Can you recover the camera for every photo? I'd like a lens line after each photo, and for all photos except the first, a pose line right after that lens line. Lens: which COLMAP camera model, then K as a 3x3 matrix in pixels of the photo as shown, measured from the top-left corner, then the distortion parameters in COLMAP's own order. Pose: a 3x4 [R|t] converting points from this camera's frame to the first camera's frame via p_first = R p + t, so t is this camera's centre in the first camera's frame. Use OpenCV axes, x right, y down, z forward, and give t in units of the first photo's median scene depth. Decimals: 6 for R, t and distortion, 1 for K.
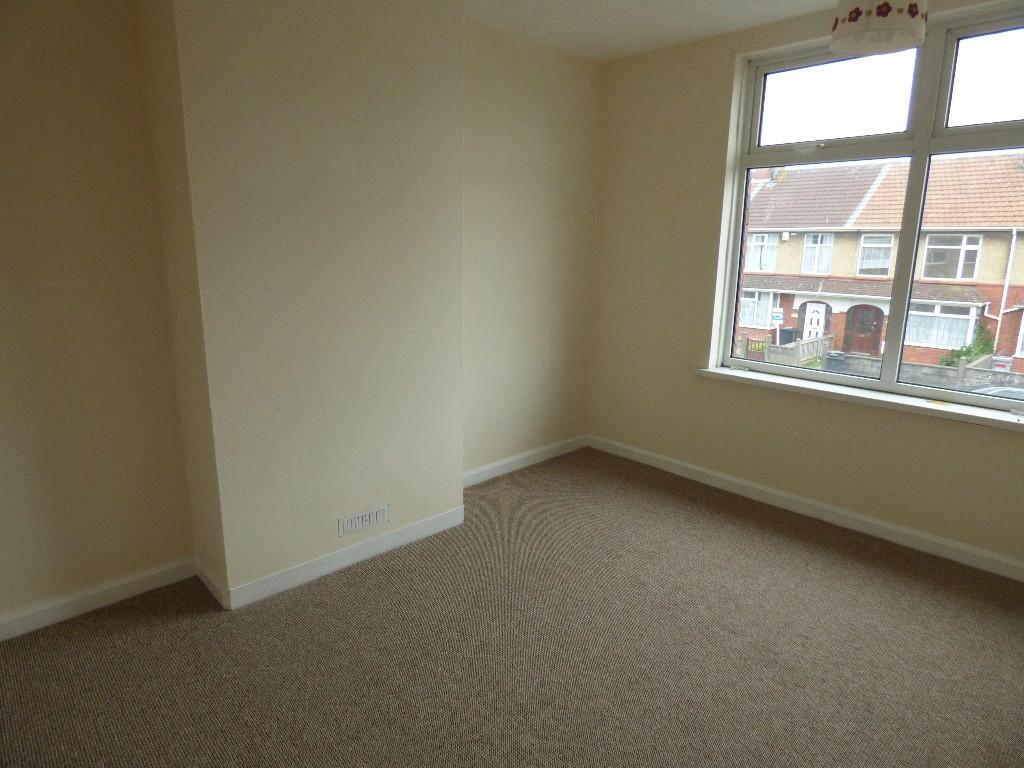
lens RADIAL K [[609.9, 0, 520.3], [0, 609.9, 385.6], [0, 0, 1]] dist [0.005825, -0.005518]
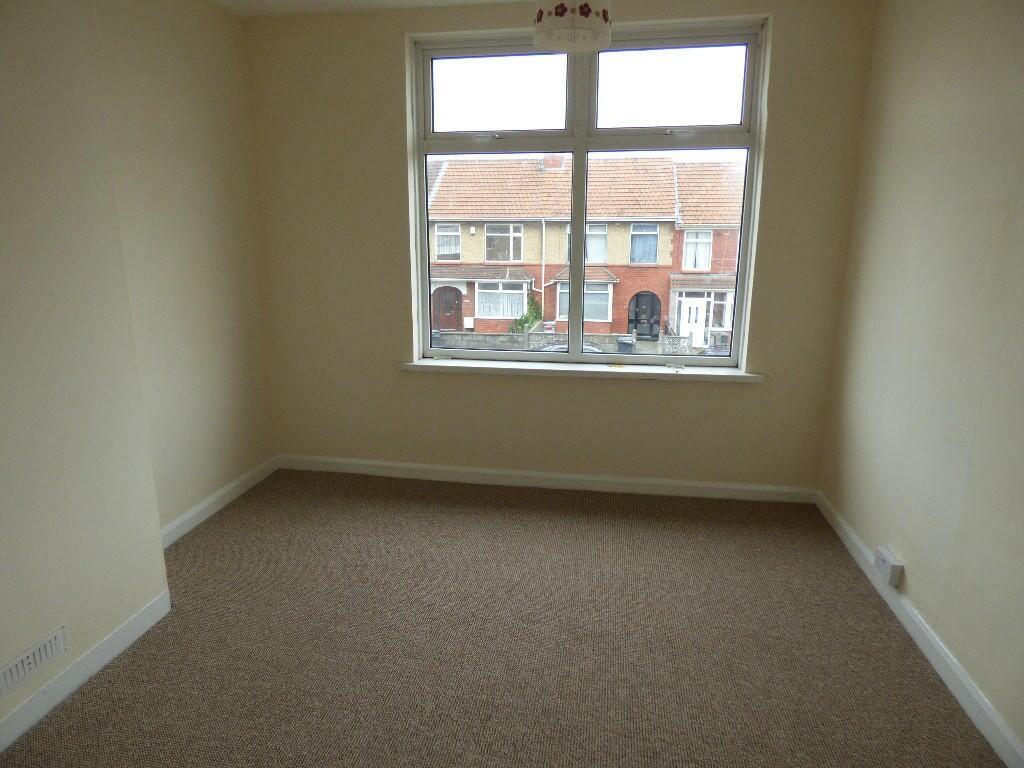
lens RADIAL K [[609.9, 0, 514.9], [0, 609.9, 388.7], [0, 0, 1]] dist [0.005825, -0.005518]
pose [[0.807274, -0.154473, 0.569602, -0.108125], [0.142662, 0.987592, 0.065640, -0.024494], [-0.572674, 0.028271, 0.819296, 0.106964]]
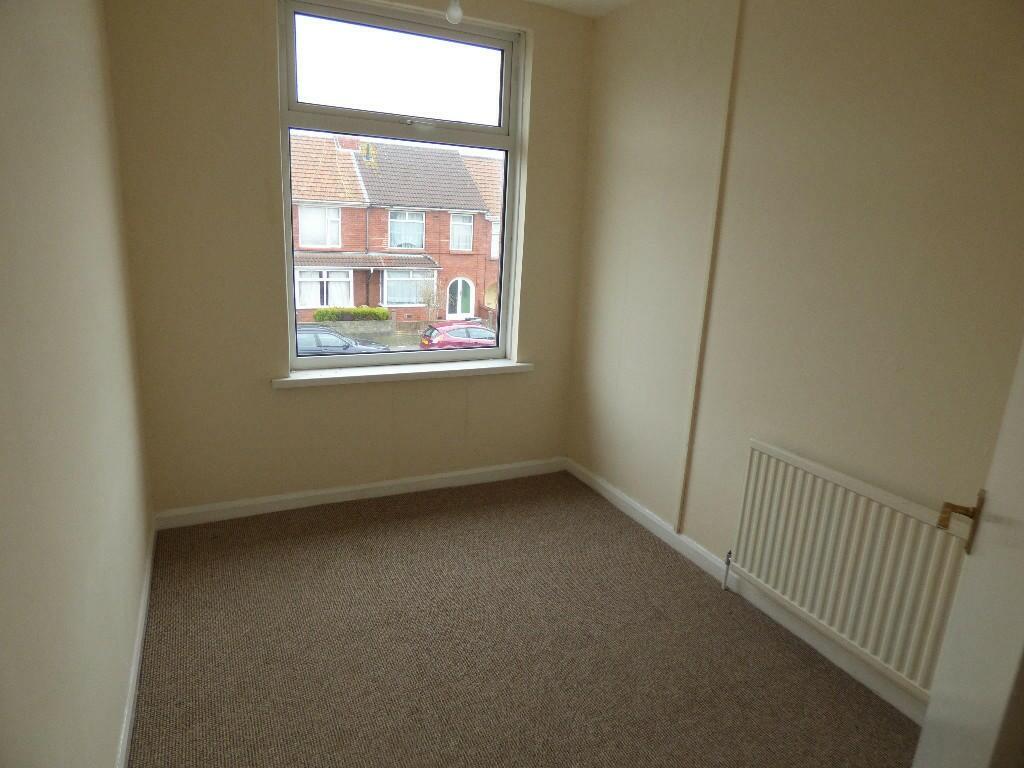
lens RADIAL K [[632.9, 0, 541.0], [0, 632.9, 457.2], [0, 0, 1]] dist [-0.034747, -0.002643]
pose [[0.285267, -0.315396, 0.905068, -0.366726], [0.175140, 0.945560, 0.274305, -0.089719], [-0.942310, 0.080264, 0.324976, 0.374942]]
